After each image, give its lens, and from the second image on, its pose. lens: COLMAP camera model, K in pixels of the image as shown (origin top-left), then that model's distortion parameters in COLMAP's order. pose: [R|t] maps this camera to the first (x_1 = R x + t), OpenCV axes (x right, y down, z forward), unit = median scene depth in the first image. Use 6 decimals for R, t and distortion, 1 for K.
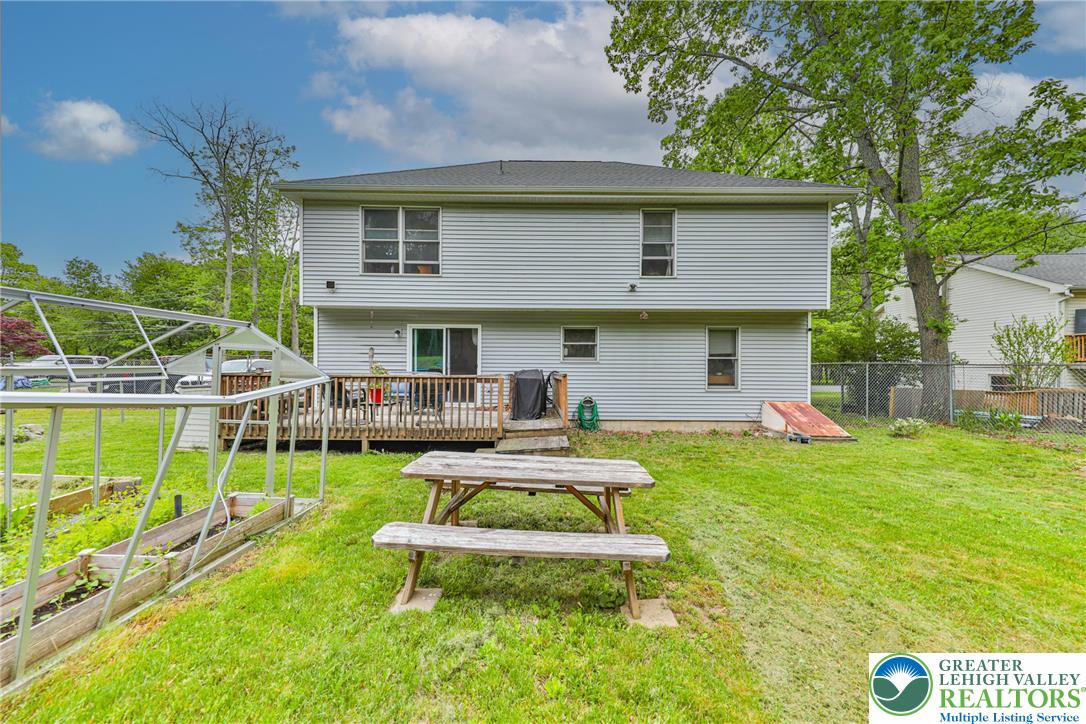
lens RADIAL K [[377.3, 0, 547.3], [0, 377.3, 364.1], [0, 0, 1]] dist [0.002105, -0.000234]
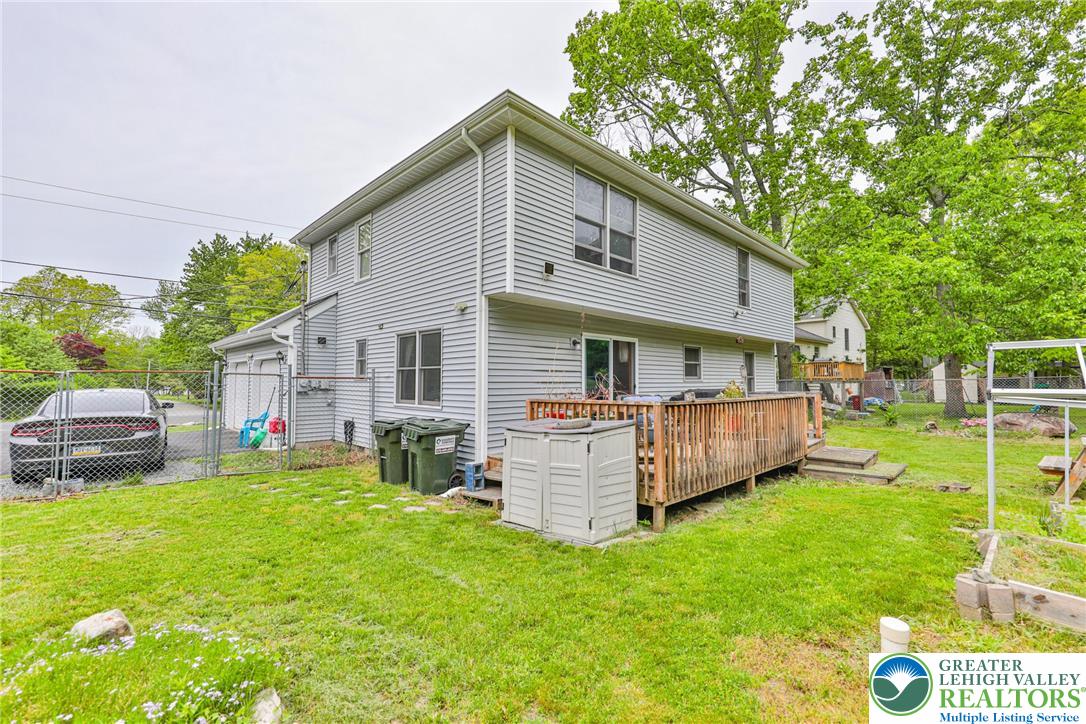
lens RADIAL K [[467.3, 0, 543.0], [0, 467.3, 362.0], [0, 0, 1]] dist [-0.000323, -0.001161]
pose [[0.713141, 0.022129, 0.700671, -1.097520], [0.009149, 0.999123, -0.040867, -0.009113], [-0.700961, 0.035555, 0.712313, 0.398905]]
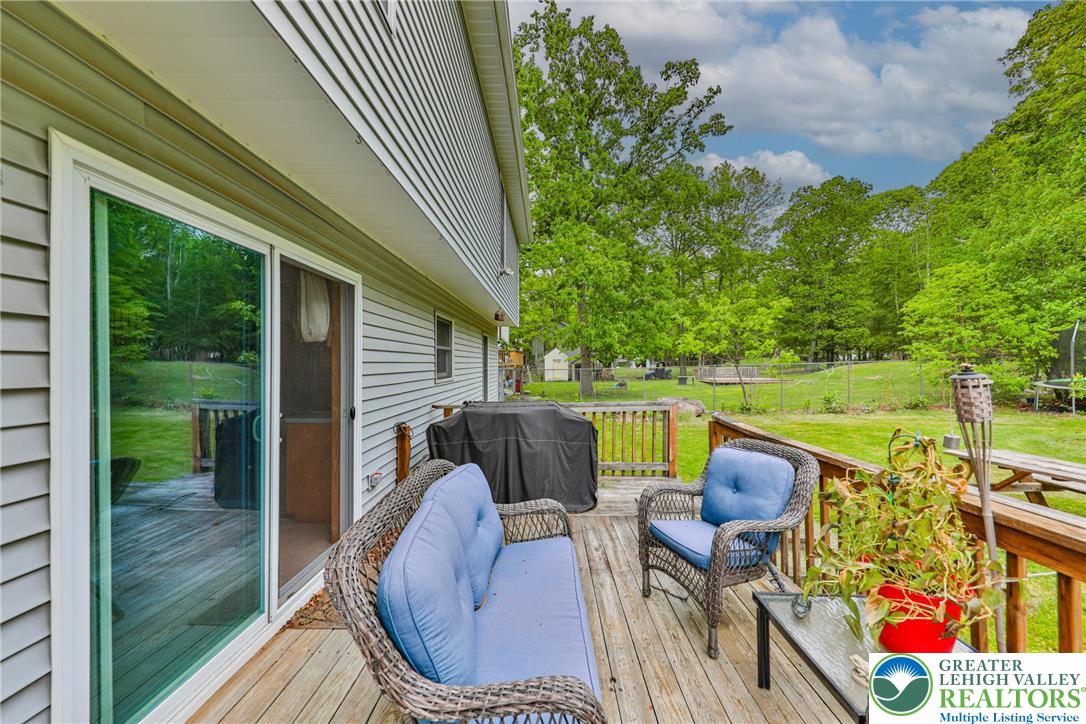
lens RADIAL K [[395.6, 0, 543.0], [0, 395.6, 362.0], [0, 0, 1]] dist [0.000787, -0.000084]
pose [[0.022819, -0.002740, 0.999736, -0.495083], [0.002108, 0.999994, 0.002692, -0.036434], [-0.999737, 0.002046, 0.022825, 0.864154]]
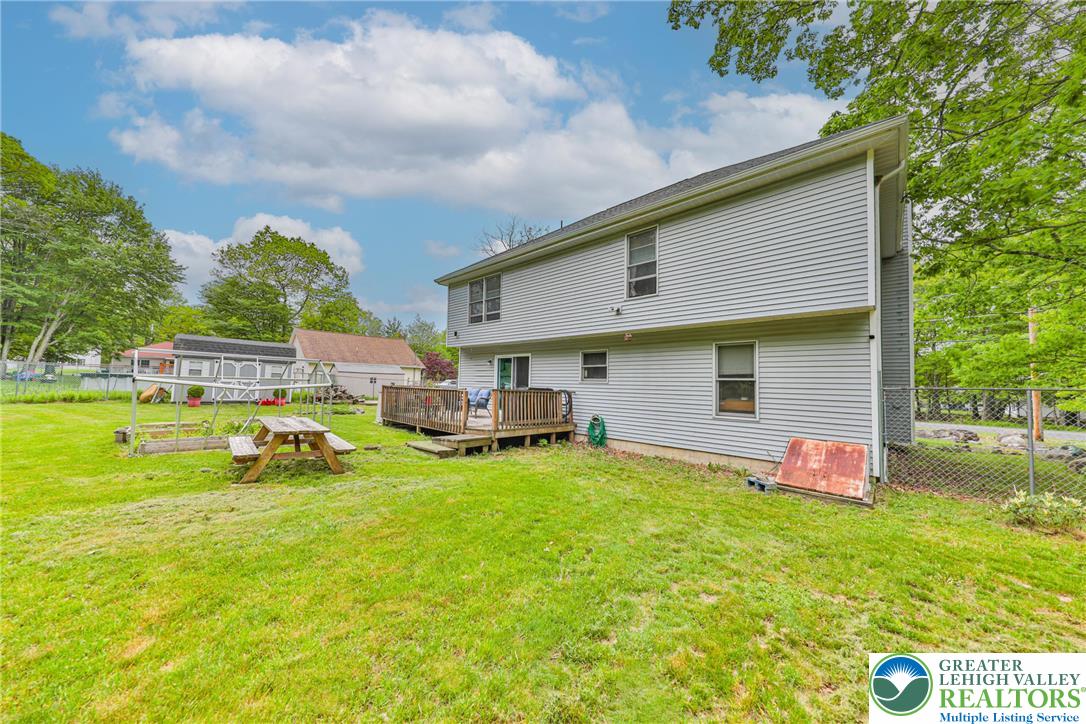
lens RADIAL K [[388.9, 0, 527.4], [0, 388.9, 363.7], [0, 0, 1]] dist [0.000696, -0.000059]
pose [[0.686605, -0.029561, -0.726429, 0.788751], [-0.009940, 0.998698, -0.050036, -0.002834], [0.726962, 0.041576, 0.685417, 0.087787]]
